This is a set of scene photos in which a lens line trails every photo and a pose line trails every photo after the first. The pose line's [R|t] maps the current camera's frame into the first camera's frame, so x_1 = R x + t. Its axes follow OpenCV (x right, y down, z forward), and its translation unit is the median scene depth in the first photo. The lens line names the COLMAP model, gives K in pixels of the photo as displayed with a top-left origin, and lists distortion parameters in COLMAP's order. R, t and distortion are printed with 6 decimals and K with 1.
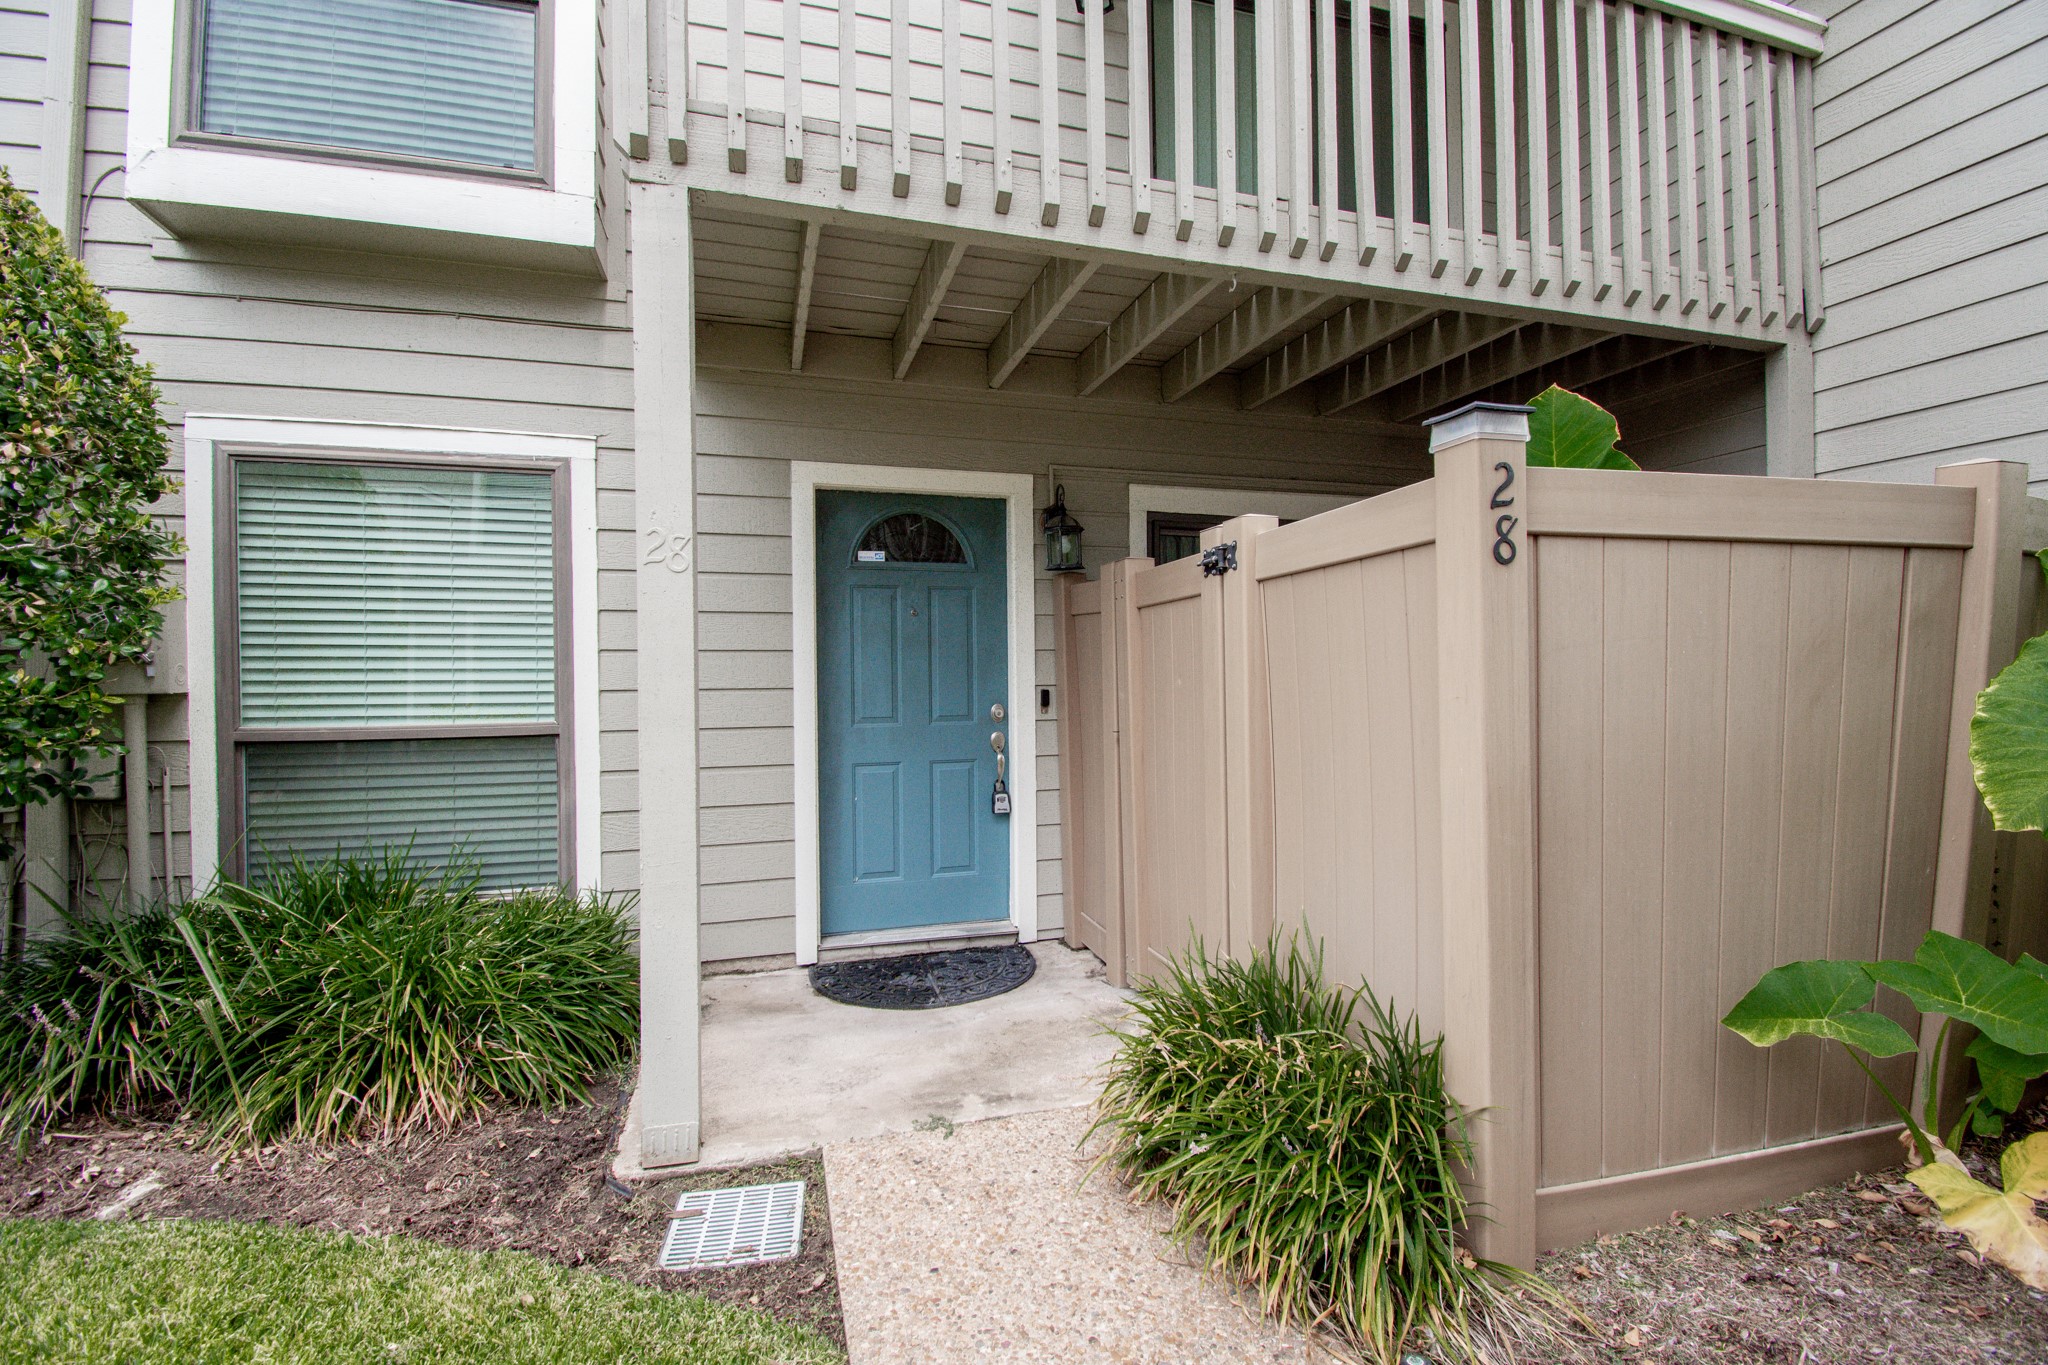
lens RADIAL K [[900.6, 0, 1020.6], [0, 900.6, 678.2], [0, 0, 1]] dist [0.001327, -0.013066]
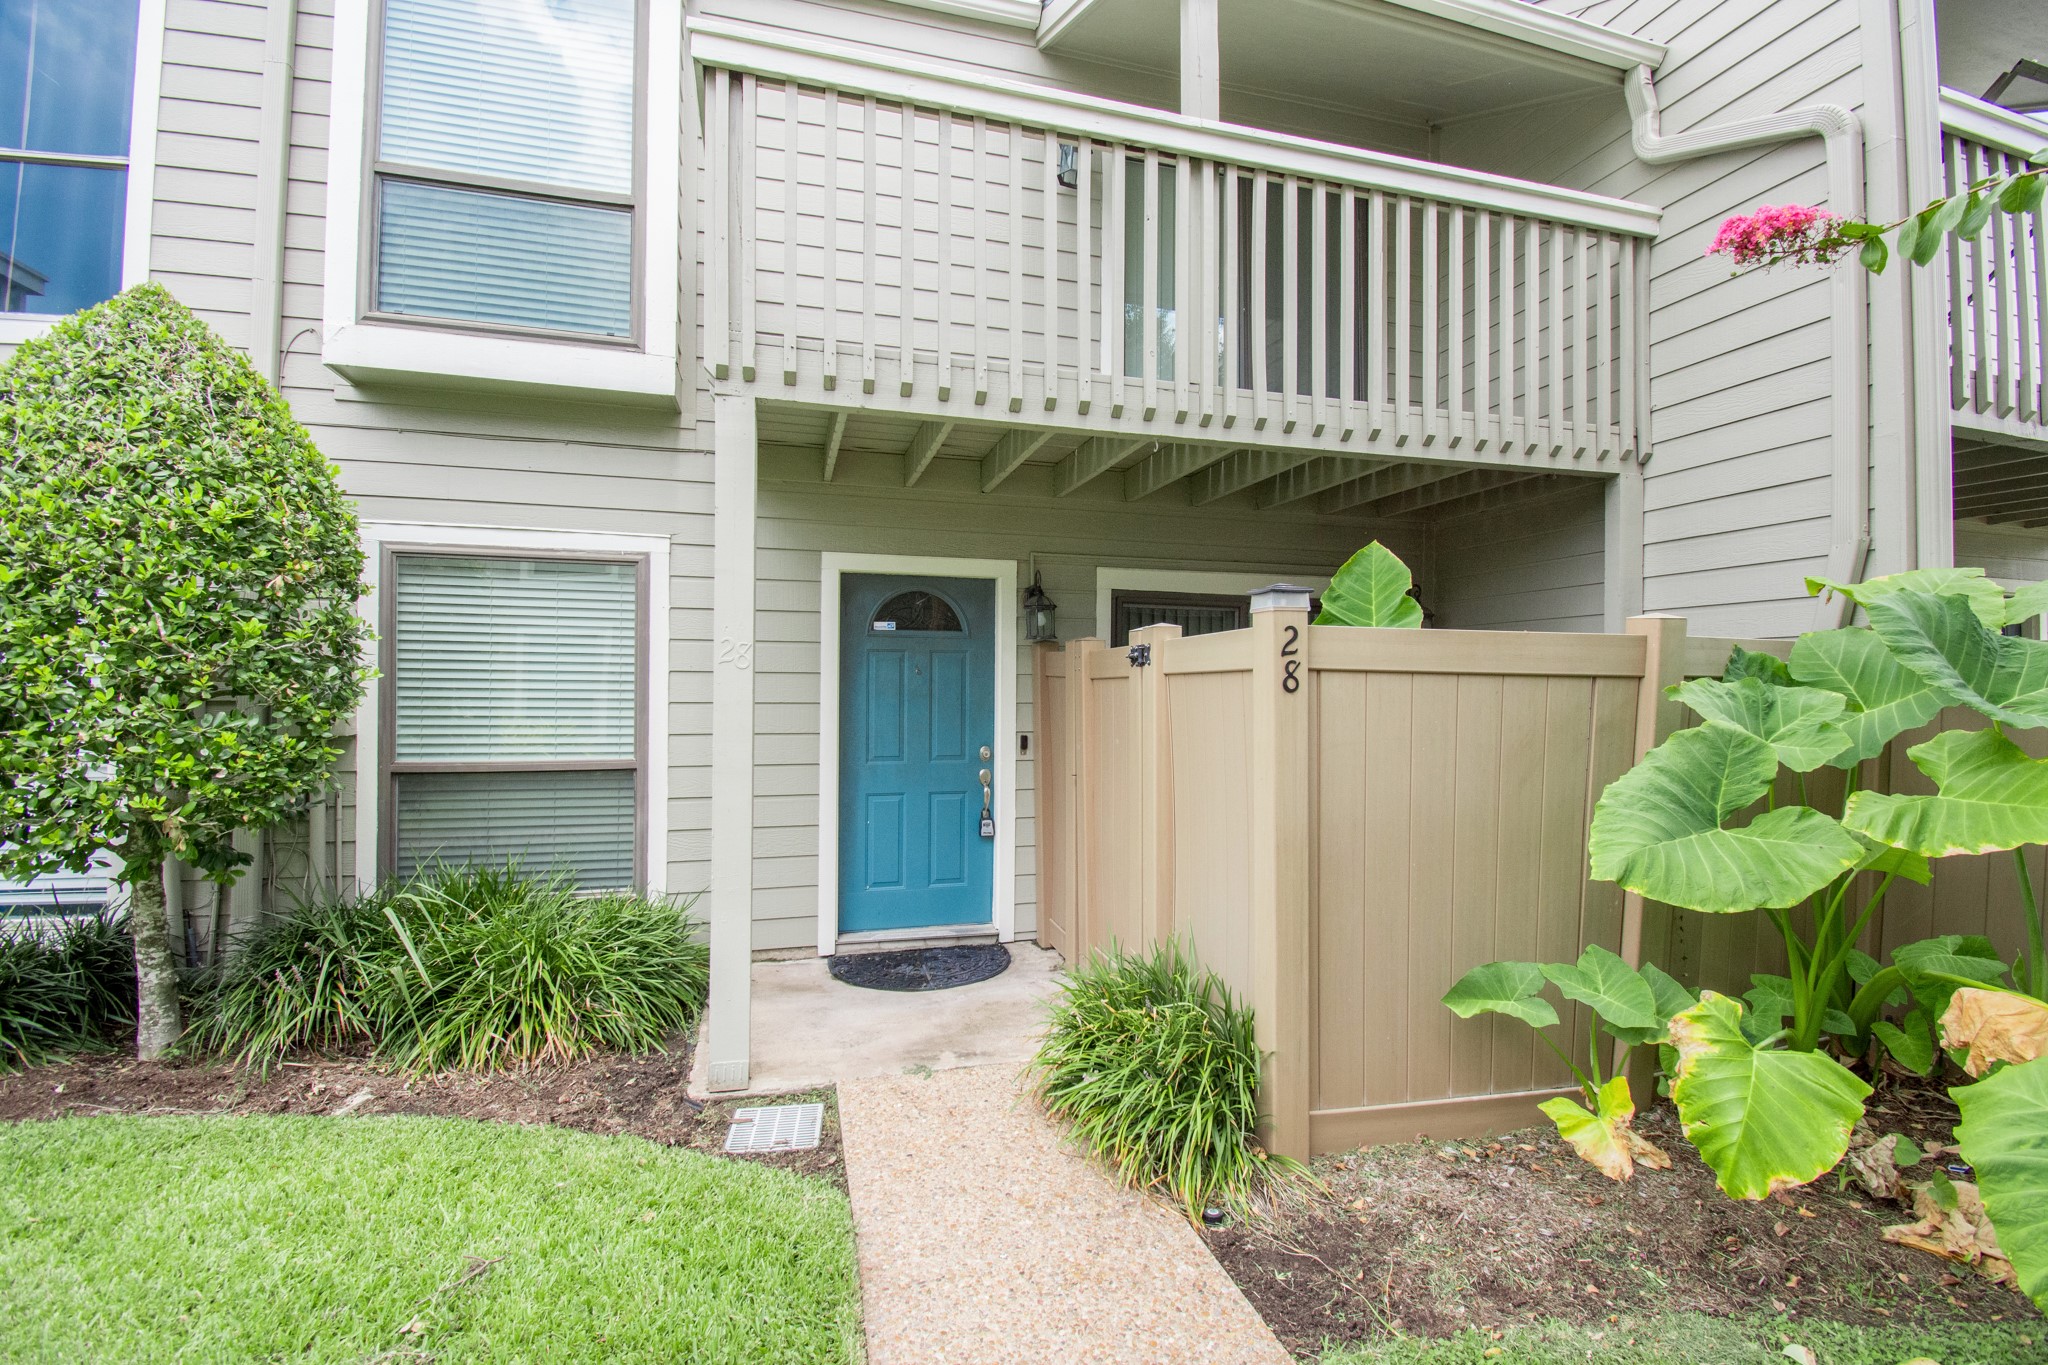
lens RADIAL K [[878.2, 0, 1016.8], [0, 878.2, 679.1], [0, 0, 1]] dist [-0.000766, -0.000310]
pose [[0.999603, 0.017013, -0.022464, 0.069843], [-0.017306, 0.999767, -0.012925, -0.079003], [0.022239, 0.013309, 0.999664, -0.318400]]
